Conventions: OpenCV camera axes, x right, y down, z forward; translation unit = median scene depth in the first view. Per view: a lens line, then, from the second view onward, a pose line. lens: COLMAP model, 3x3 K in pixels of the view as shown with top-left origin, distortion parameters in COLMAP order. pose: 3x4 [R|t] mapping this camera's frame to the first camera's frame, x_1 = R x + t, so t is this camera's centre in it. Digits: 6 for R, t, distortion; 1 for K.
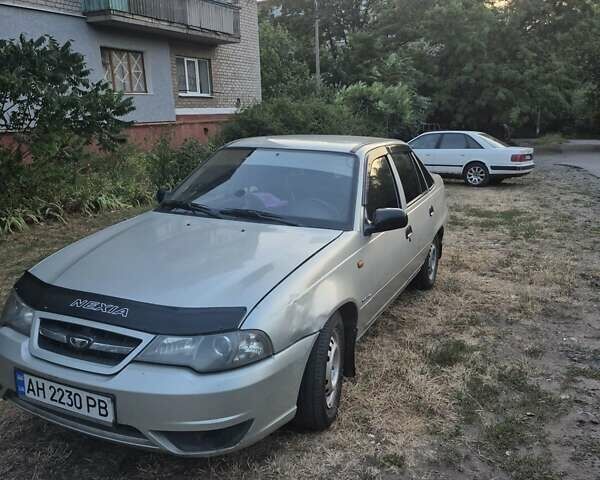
lens RADIAL K [[550.2, 0, 300.0], [0, 550.2, 240.0], [0, 0, 1]] dist [0.132344, -0.208425]
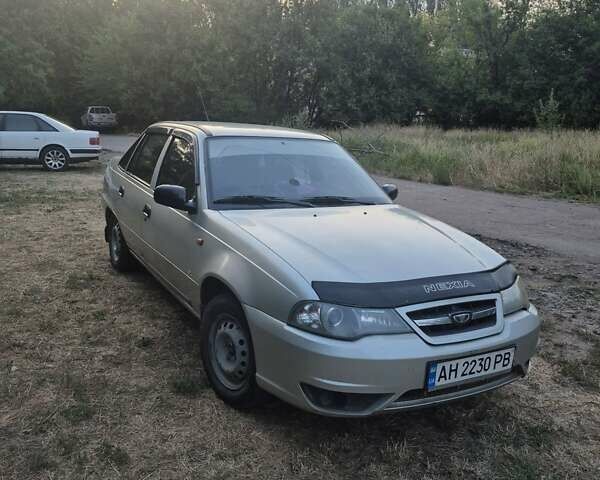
lens RADIAL K [[550.2, 0, 300.0], [0, 550.2, 240.0], [0, 0, 1]] dist [0.132344, -0.208425]
pose [[0.576342, -0.157324, 0.801922, -1.413510], [0.131423, 0.986365, 0.099054, -0.117963], [-0.806572, 0.048302, 0.589160, 0.593591]]
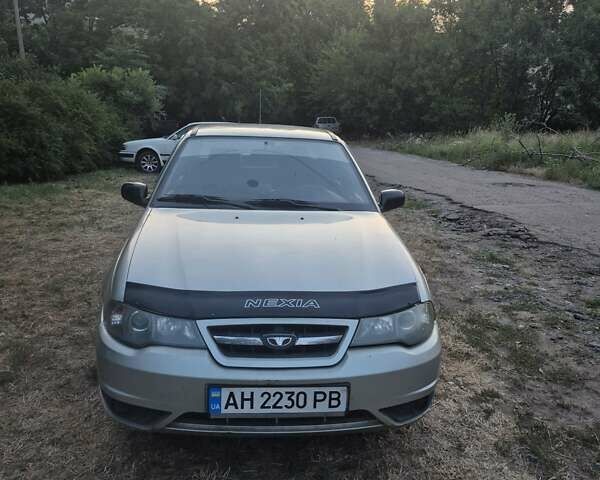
lens RADIAL K [[550.2, 0, 300.0], [0, 550.2, 240.0], [0, 0, 1]] dist [0.132344, -0.208425]
pose [[0.865407, -0.096169, 0.491755, -0.798607], [0.088317, 0.995320, 0.039223, -0.022631], [-0.493226, 0.009487, 0.869850, 0.160215]]
